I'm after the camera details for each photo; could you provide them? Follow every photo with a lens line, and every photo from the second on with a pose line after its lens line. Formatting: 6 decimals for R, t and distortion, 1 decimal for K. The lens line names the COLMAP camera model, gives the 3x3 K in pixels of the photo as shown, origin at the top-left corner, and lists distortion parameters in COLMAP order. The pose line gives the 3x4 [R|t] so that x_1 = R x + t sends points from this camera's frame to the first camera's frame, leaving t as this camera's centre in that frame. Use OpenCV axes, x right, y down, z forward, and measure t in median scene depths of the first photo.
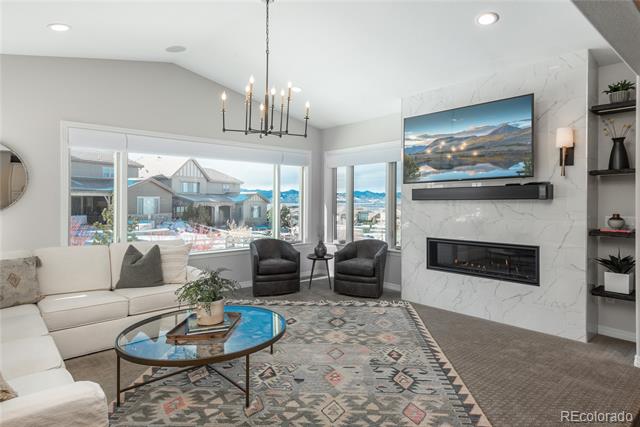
lens RADIAL K [[370.9, 0, 326.5], [0, 370.9, 200.5], [0, 0, 1]] dist [0.042327, 0.000000]
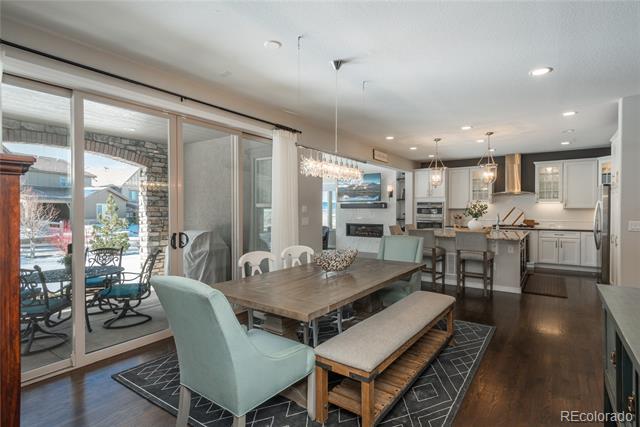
lens RADIAL K [[327.7, 0, 321.9], [0, 327.7, 213.9], [0, 0, 1]] dist [0.011141, 0.000314]
pose [[0.977815, -0.000973, 0.209469, -0.401408], [-0.003117, 0.999811, 0.019194, -0.005903], [-0.209448, -0.019421, 0.977627, -1.280919]]
